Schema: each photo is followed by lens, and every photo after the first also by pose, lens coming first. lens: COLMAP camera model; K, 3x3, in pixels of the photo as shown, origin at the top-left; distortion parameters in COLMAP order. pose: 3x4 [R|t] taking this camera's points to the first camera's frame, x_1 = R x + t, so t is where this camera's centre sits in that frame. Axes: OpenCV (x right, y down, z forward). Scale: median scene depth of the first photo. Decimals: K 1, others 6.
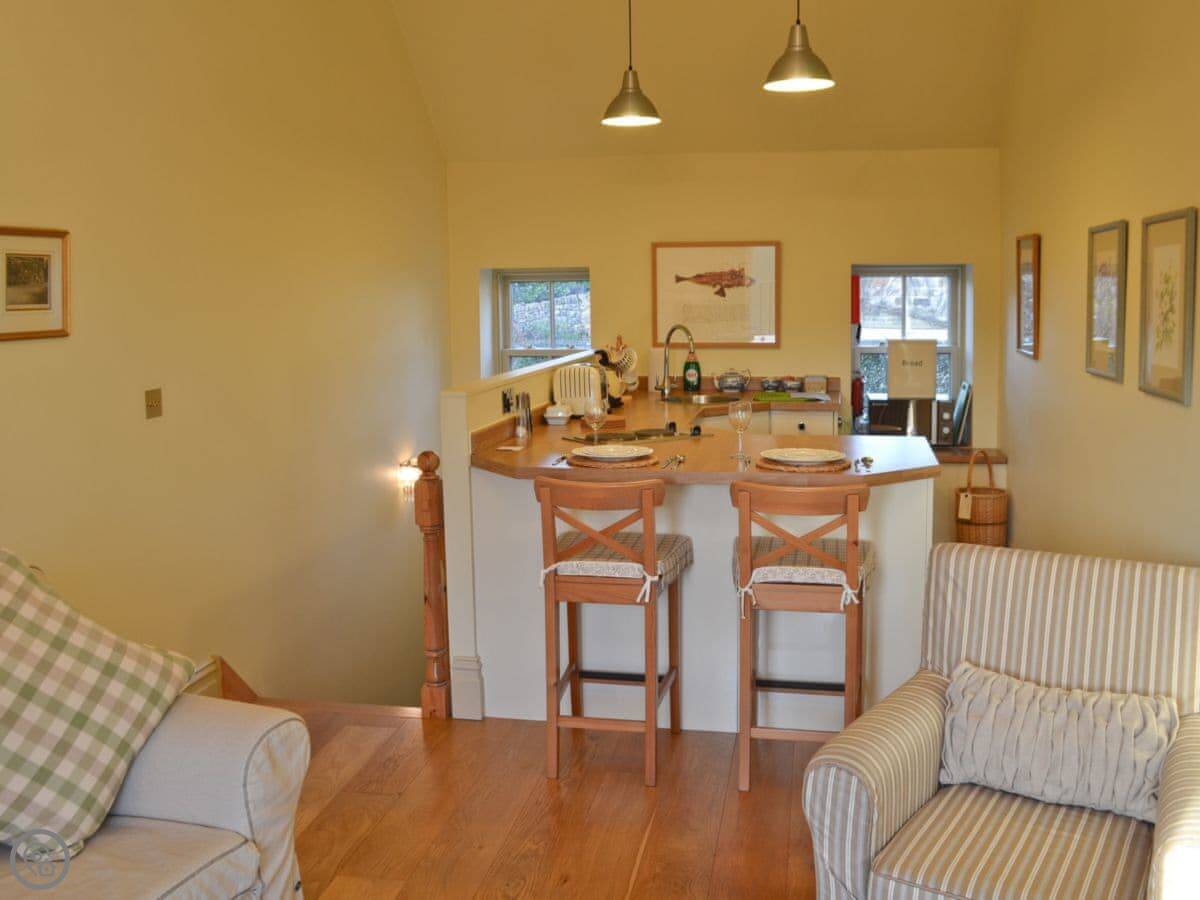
lens RADIAL K [[1084.5, 0, 600.7], [0, 1084.5, 366.5], [0, 0, 1]] dist [-0.058874, 0.000818]
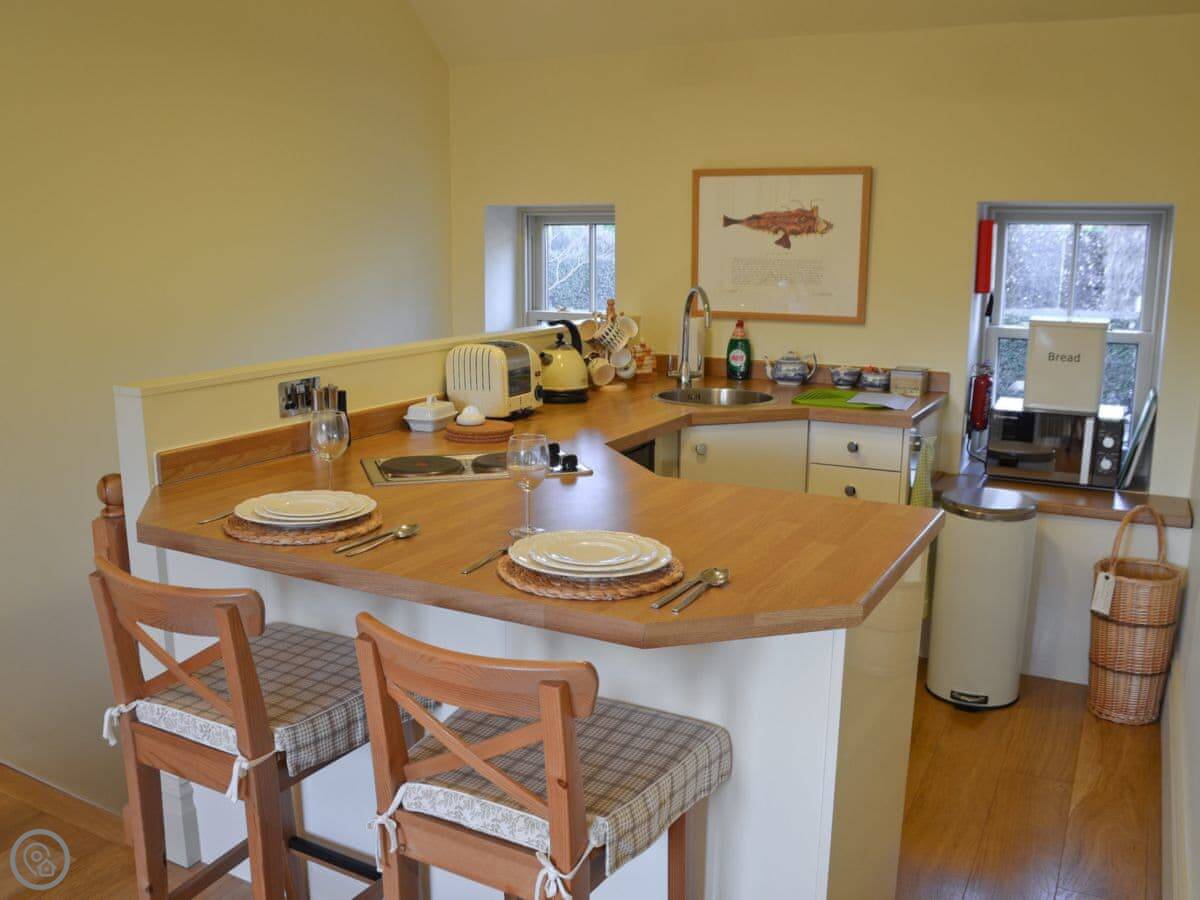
lens RADIAL K [[1029.3, 0, 600.0], [0, 1029.3, 450.0], [0, 0, 1]] dist [-0.060348, 0.003634]
pose [[0.956395, 0.074115, -0.282516, 0.195243], [-0.036791, 0.990135, 0.135204, -0.020420], [0.289750, -0.118914, 0.949687, 0.322479]]
